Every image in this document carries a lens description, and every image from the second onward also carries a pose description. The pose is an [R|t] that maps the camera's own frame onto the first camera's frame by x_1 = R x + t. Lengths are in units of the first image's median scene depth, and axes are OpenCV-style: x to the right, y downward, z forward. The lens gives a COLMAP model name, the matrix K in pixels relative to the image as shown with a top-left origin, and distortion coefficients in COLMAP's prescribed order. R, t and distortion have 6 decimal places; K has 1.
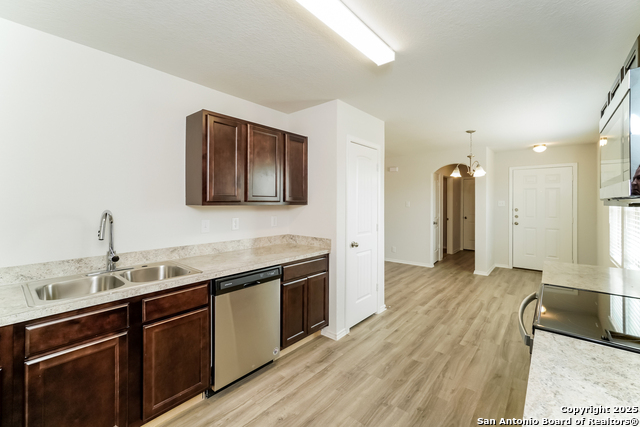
lens RADIAL K [[272.6, 0, 317.3], [0, 272.6, 208.9], [0, 0, 1]] dist [0.000742, 0.000722]
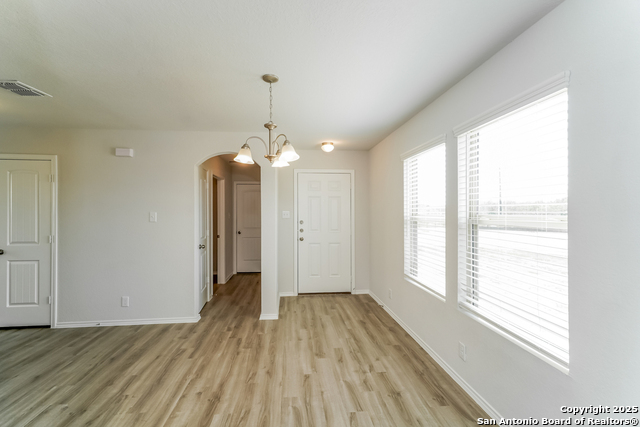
lens RADIAL K [[272.6, 0, 317.3], [0, 272.6, 208.9], [0, 0, 1]] dist [0.000742, 0.000722]
pose [[0.685741, 0.006729, 0.727815, 0.170553], [0.020580, 0.999378, -0.028630, -0.011637], [-0.727555, 0.034611, 0.685176, 0.404590]]
